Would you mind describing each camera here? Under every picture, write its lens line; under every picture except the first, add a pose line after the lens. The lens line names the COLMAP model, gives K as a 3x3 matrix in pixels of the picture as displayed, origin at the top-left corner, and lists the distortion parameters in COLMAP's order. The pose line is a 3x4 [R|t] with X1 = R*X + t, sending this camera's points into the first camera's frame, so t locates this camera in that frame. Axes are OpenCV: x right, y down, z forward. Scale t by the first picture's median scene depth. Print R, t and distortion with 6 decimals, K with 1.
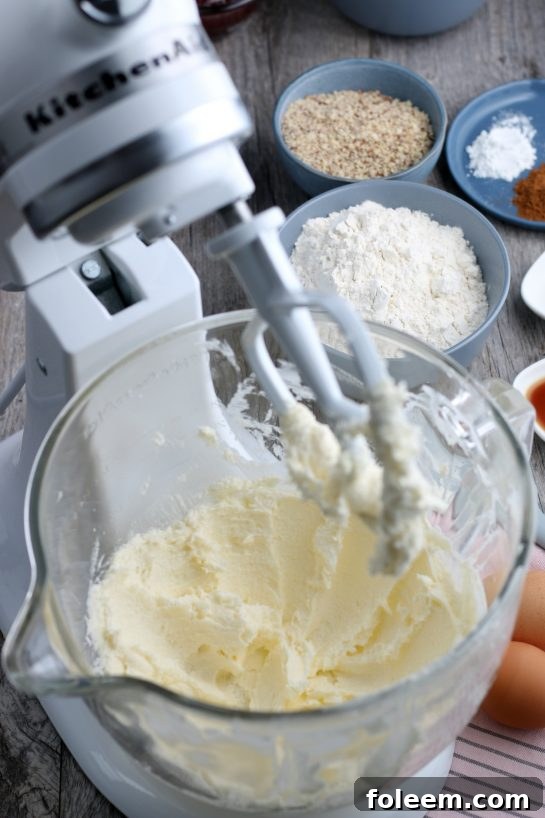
lens RADIAL K [[2021.6, 0, 272.5], [0, 2021.6, 409.0], [0, 0, 1]] dist [-0.052384, -0.426235]
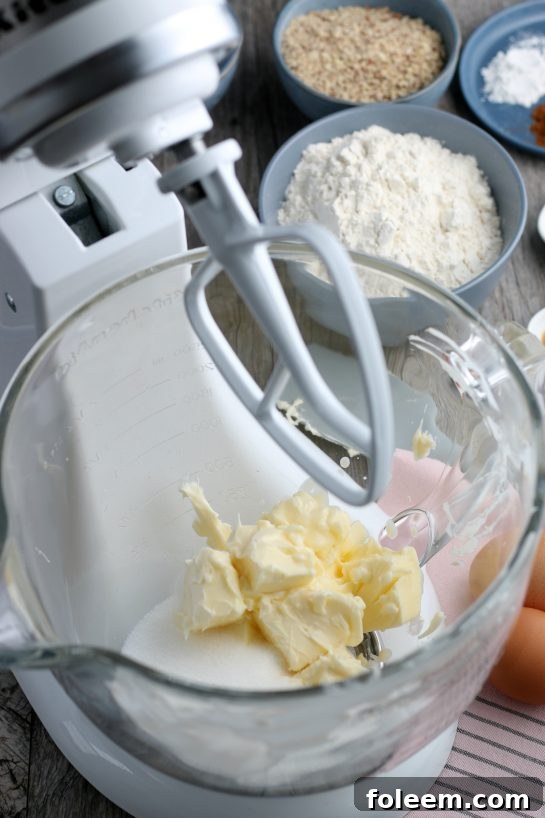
lens RADIAL K [[2021.6, 0, 272.5], [0, 2021.6, 409.0], [0, 0, 1]] dist [-0.052384, -0.426235]
pose [[0.999912, 0.012230, -0.005077, 0.008126], [-0.012055, 0.999373, 0.033304, -0.004347], [0.005481, -0.033240, 0.999432, 0.082265]]
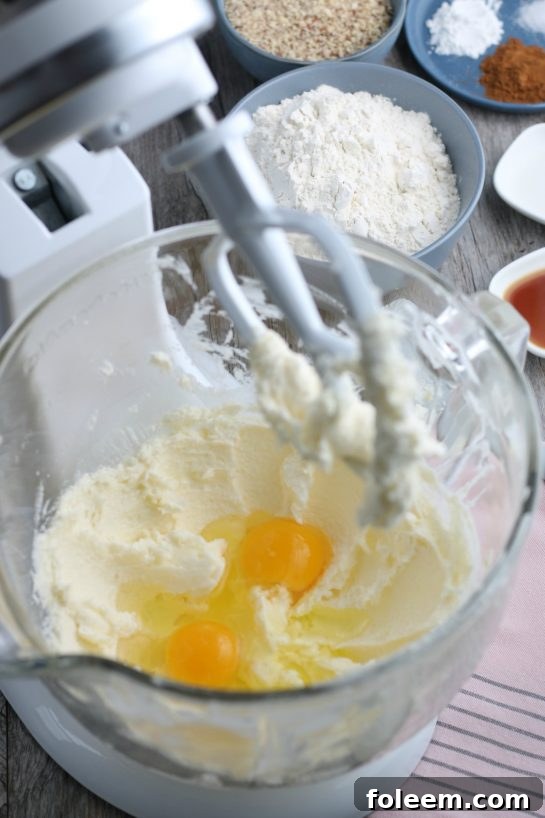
lens RADIAL K [[2021.6, 0, 272.5], [0, 2021.6, 409.0], [0, 0, 1]] dist [-0.052384, -0.426235]
pose [[0.998685, -0.027215, 0.043440, -0.020957], [0.024031, 0.997102, 0.072186, -0.027346], [-0.045279, -0.071047, 0.996445, 0.103307]]
